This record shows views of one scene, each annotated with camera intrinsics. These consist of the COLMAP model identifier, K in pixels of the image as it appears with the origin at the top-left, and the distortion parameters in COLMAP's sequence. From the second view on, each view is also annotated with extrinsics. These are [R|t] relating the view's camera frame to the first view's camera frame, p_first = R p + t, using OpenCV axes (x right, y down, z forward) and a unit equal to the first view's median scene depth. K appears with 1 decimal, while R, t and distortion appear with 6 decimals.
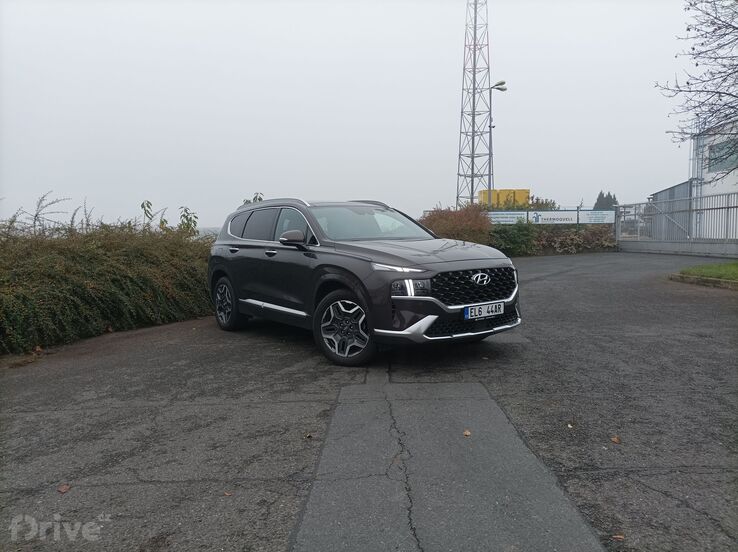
lens RADIAL K [[534.1, 0, 365.5], [0, 534.1, 281.0], [0, 0, 1]] dist [0.020574, -0.008624]
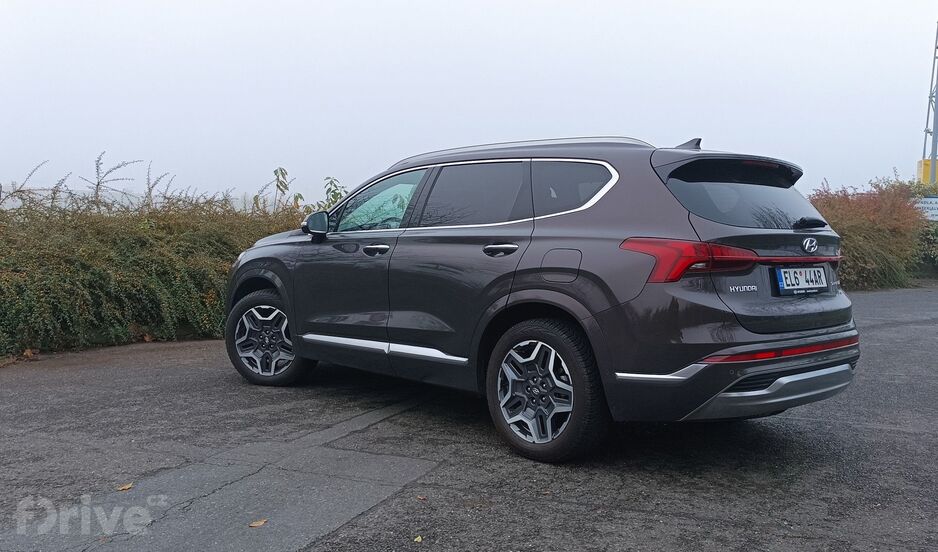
lens RADIAL K [[843.0, 0, 469.0], [0, 843.0, 253.5], [0, 0, 1]] dist [0.012912, 0.004427]
pose [[0.942773, 0.052058, -0.329346, 0.409333], [-0.069172, 0.996784, -0.040451, -0.013088], [0.326181, 0.060918, 0.943342, 0.041748]]
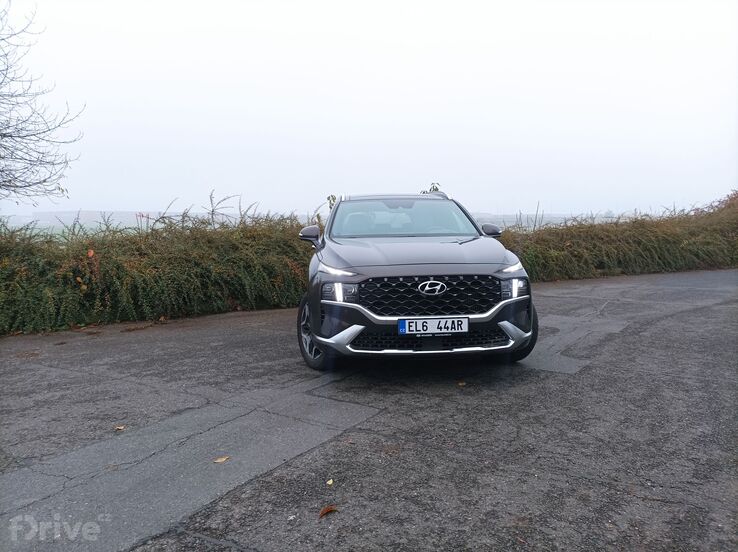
lens RADIAL K [[534.1, 0, 365.5], [0, 534.1, 281.0], [0, 0, 1]] dist [0.020574, -0.008624]
pose [[0.851168, 0.060288, -0.521420, 0.453868], [-0.047868, 0.998158, 0.037271, -0.032453], [0.522707, -0.006764, 0.852486, 0.194065]]
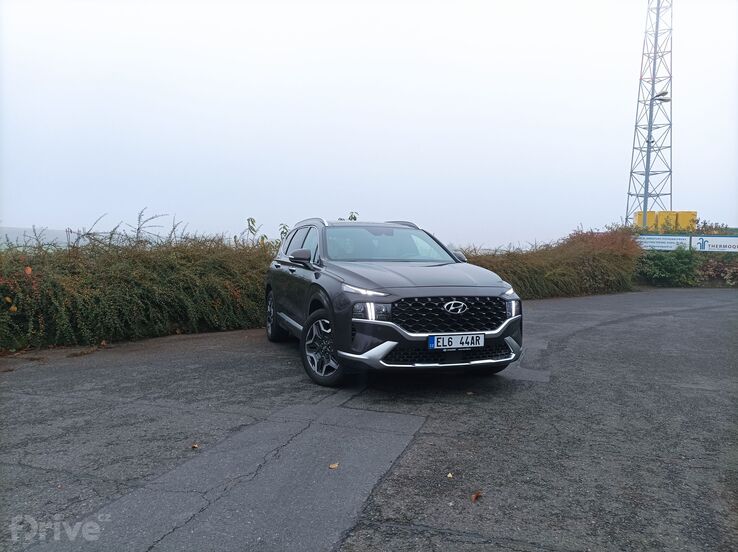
lens RADIAL K [[534.1, 0, 365.5], [0, 534.1, 281.0], [0, 0, 1]] dist [0.020574, -0.008624]
pose [[0.957030, 0.051180, -0.285438, 0.268155], [-0.060894, 0.997825, -0.025255, -0.013389], [0.283524, 0.041551, 0.958064, 0.045032]]
